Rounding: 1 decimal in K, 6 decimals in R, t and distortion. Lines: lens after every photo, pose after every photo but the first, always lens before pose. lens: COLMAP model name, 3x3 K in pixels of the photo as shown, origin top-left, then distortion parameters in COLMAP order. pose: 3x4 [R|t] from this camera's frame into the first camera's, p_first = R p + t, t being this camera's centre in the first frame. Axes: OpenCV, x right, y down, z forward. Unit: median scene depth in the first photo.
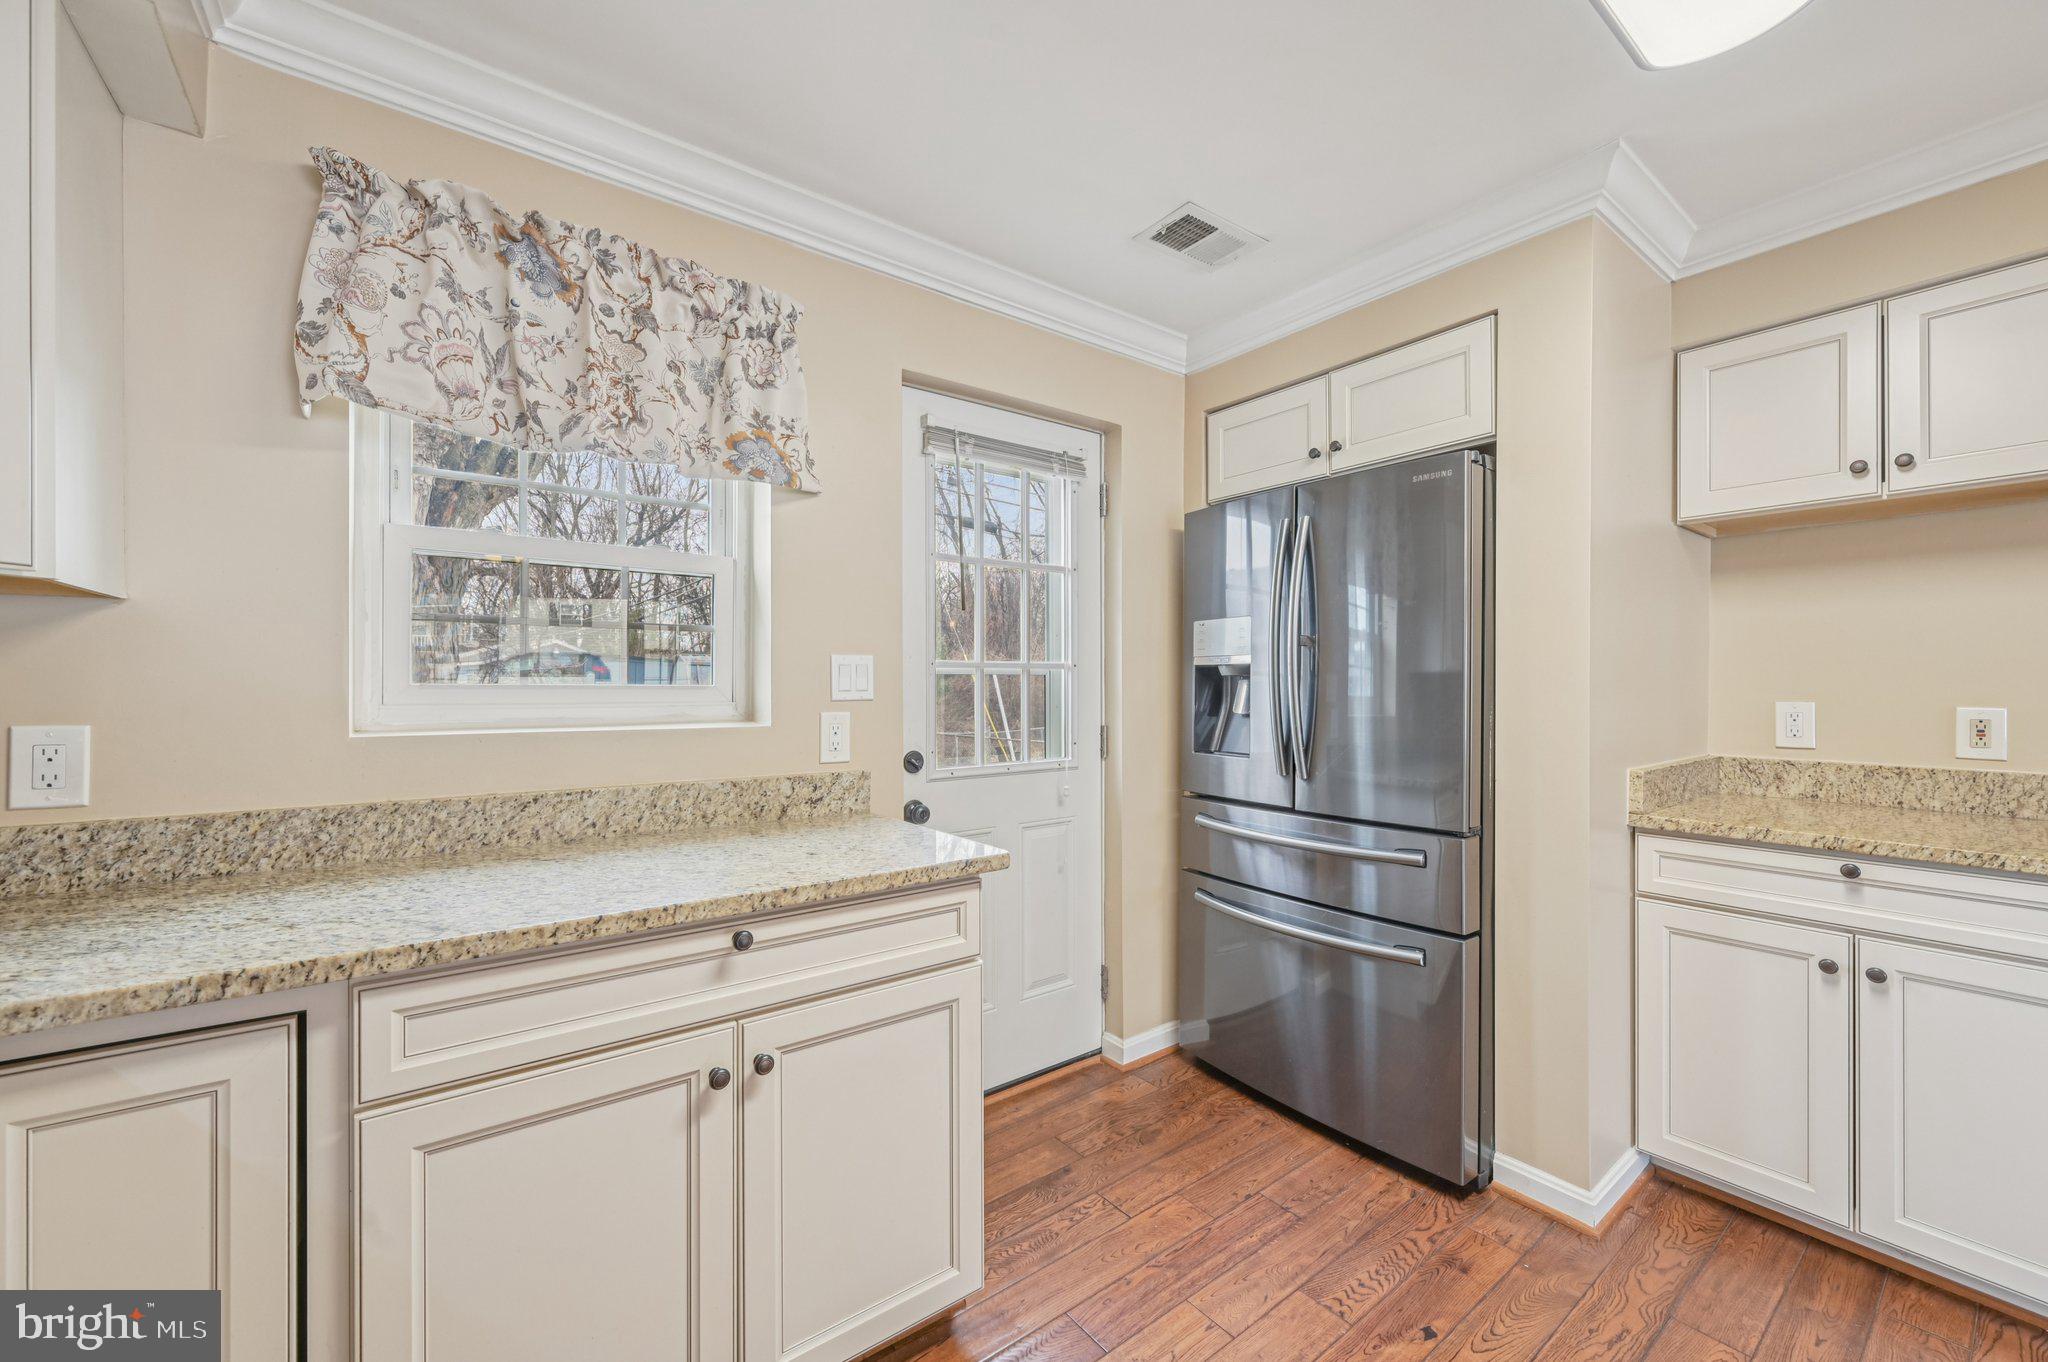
lens RADIAL K [[809.6, 0, 1036.1], [0, 809.6, 683.7], [0, 0, 1]] dist [-0.001618, 0.000429]
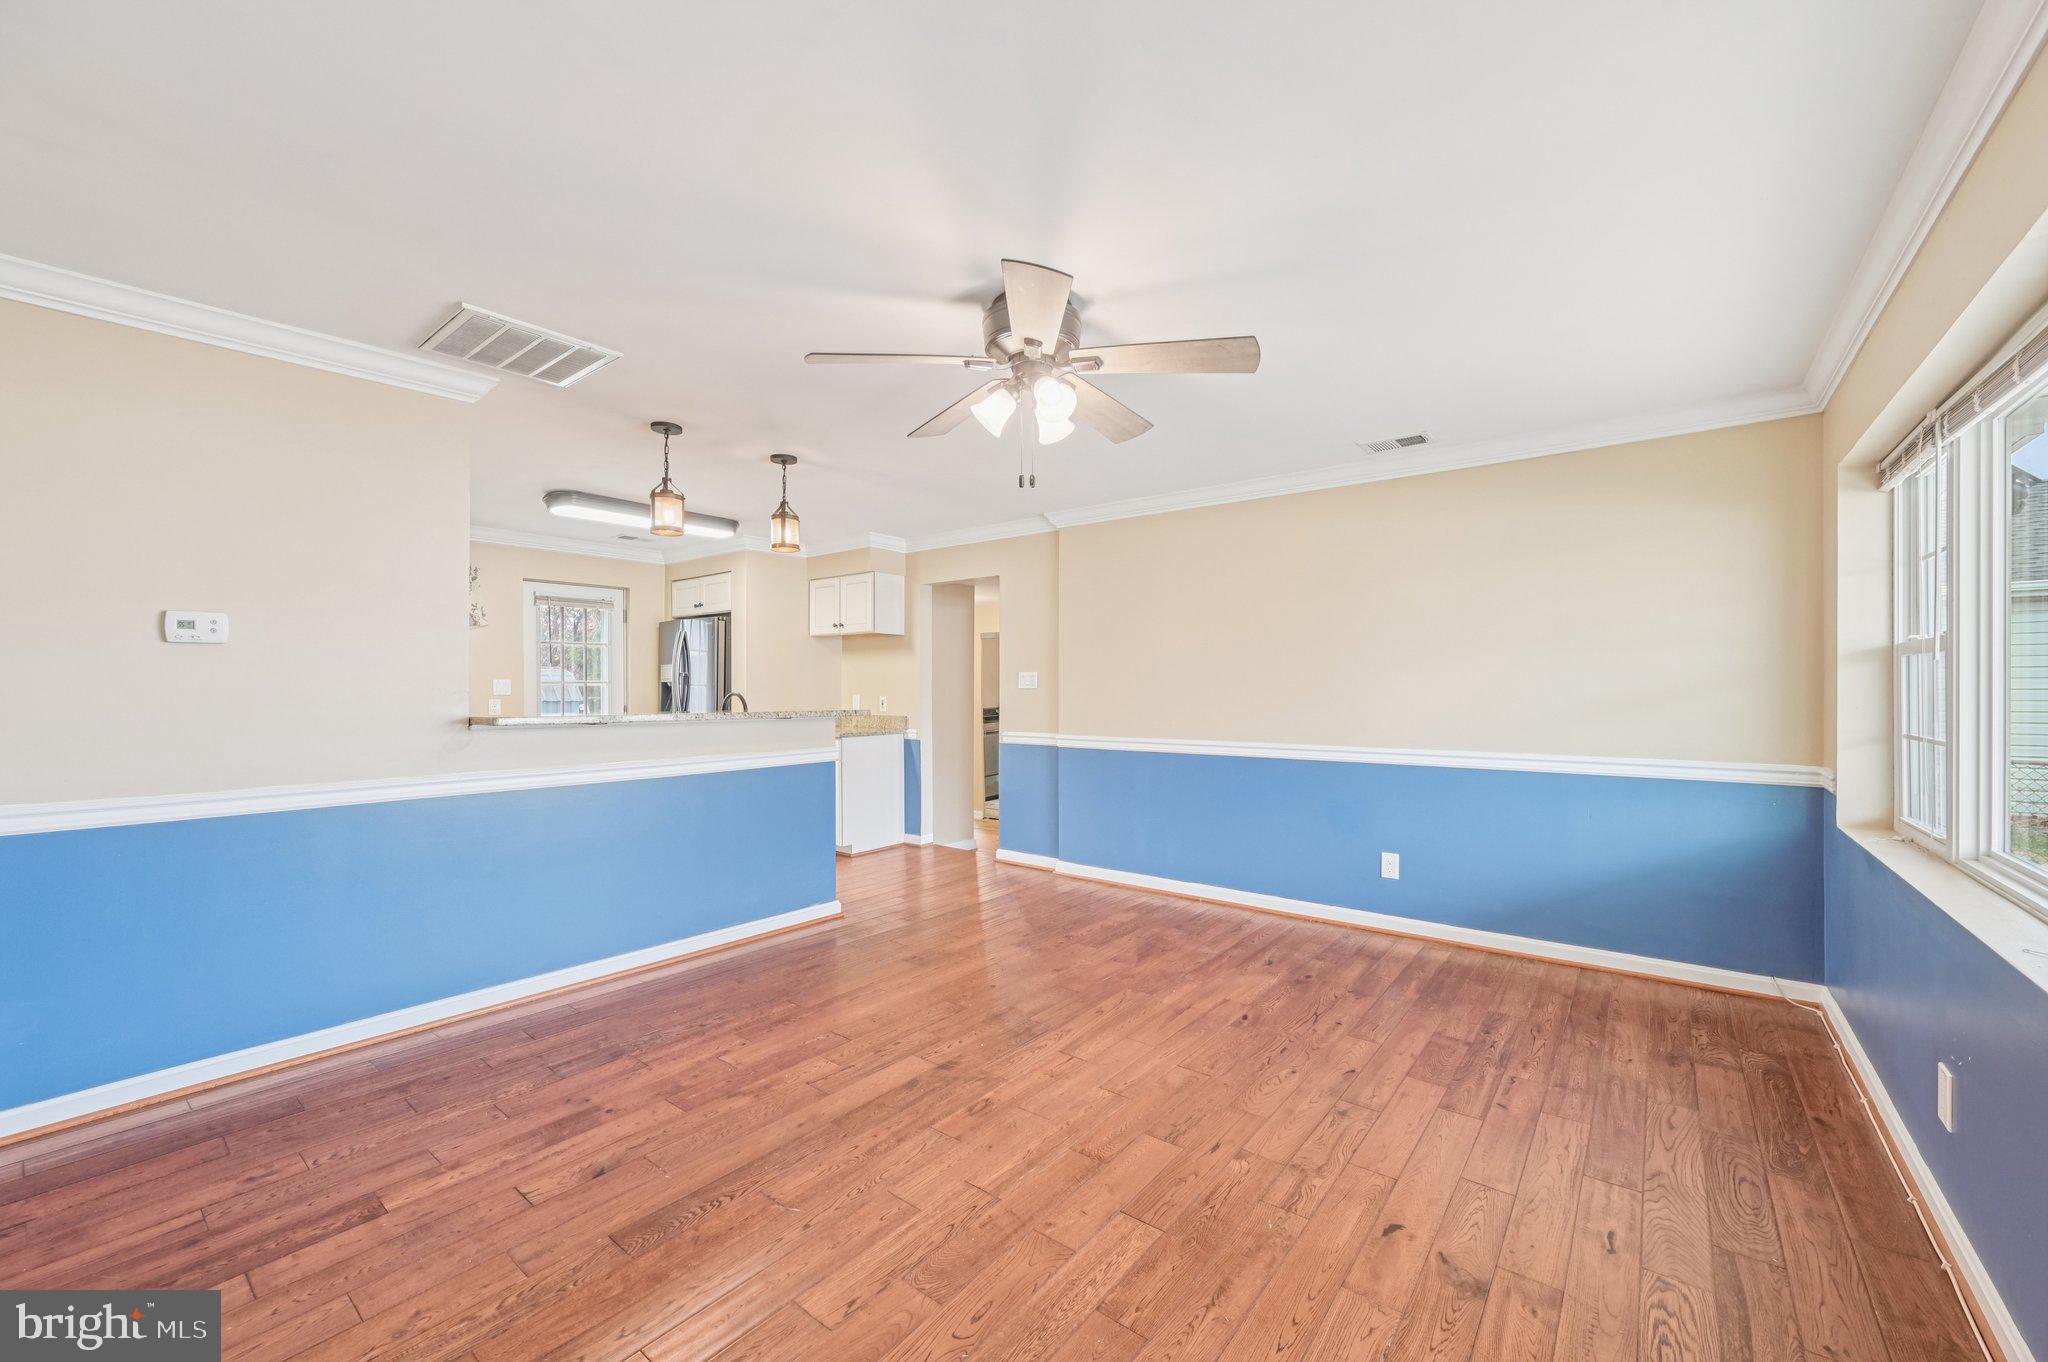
lens RADIAL K [[809.6, 0, 1032.6], [0, 809.6, 688.9], [0, 0, 1]] dist [-0.001618, 0.000429]
pose [[0.970577, -0.001049, 0.240790, 1.040348], [0.000832, 0.999999, 0.001001, -0.004757], [-0.240791, -0.000771, 0.970577, -2.560503]]
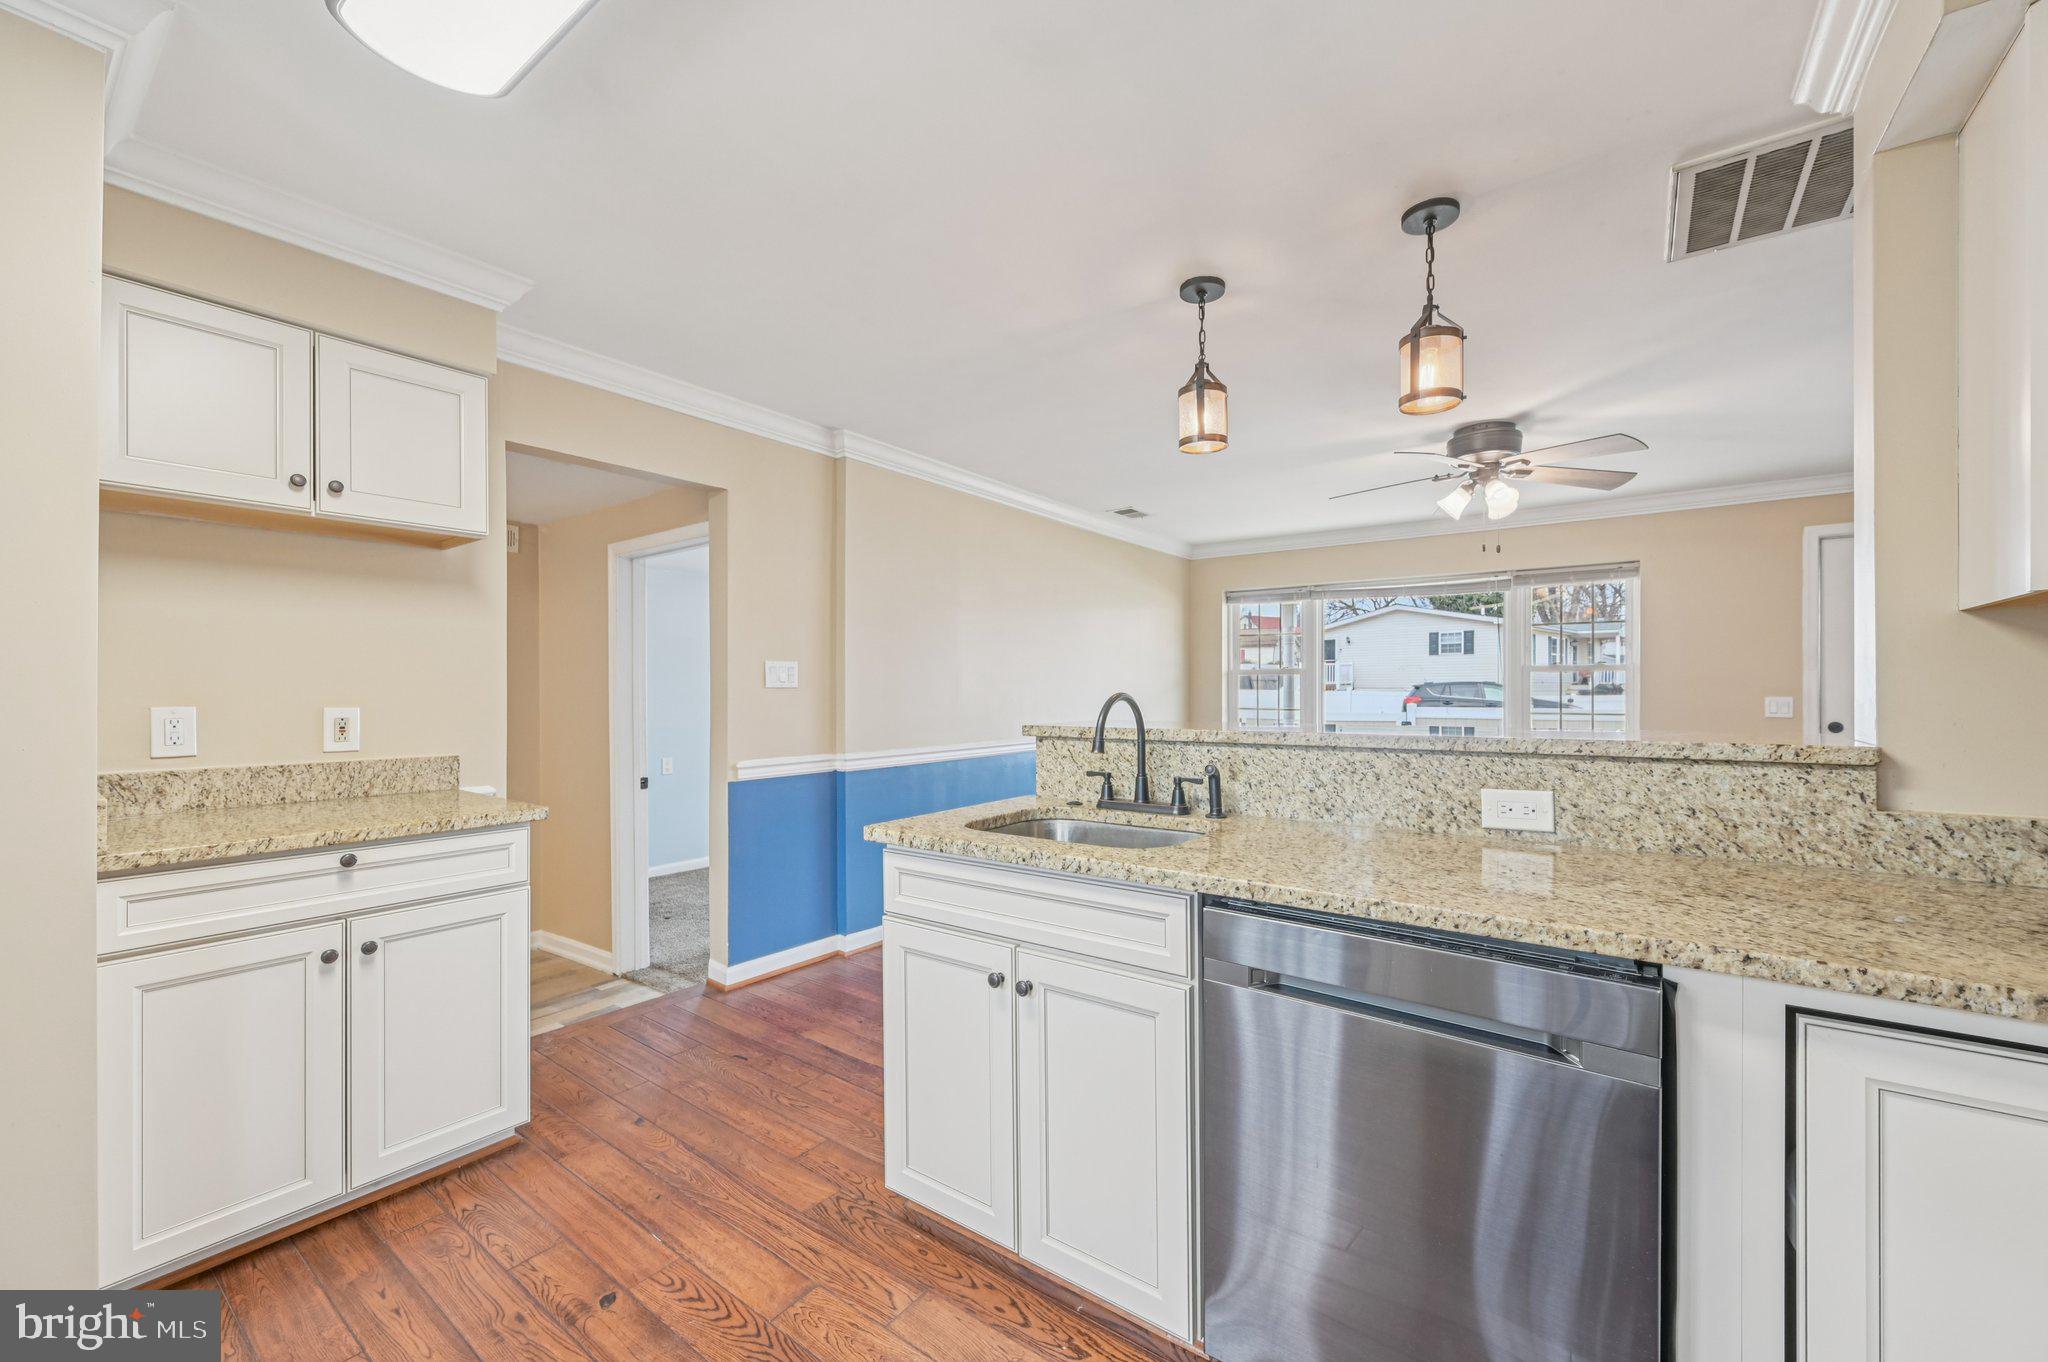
lens RADIAL K [[809.6, 0, 1023.7], [0, 809.6, 691.7], [0, 0, 1]] dist [-0.001618, 0.000429]
pose [[-0.267666, -0.002101, 0.963509, -0.268665], [-0.000640, 0.999998, 0.002003, 0.003393], [-0.963512, -0.000081, -0.267667, 0.409367]]
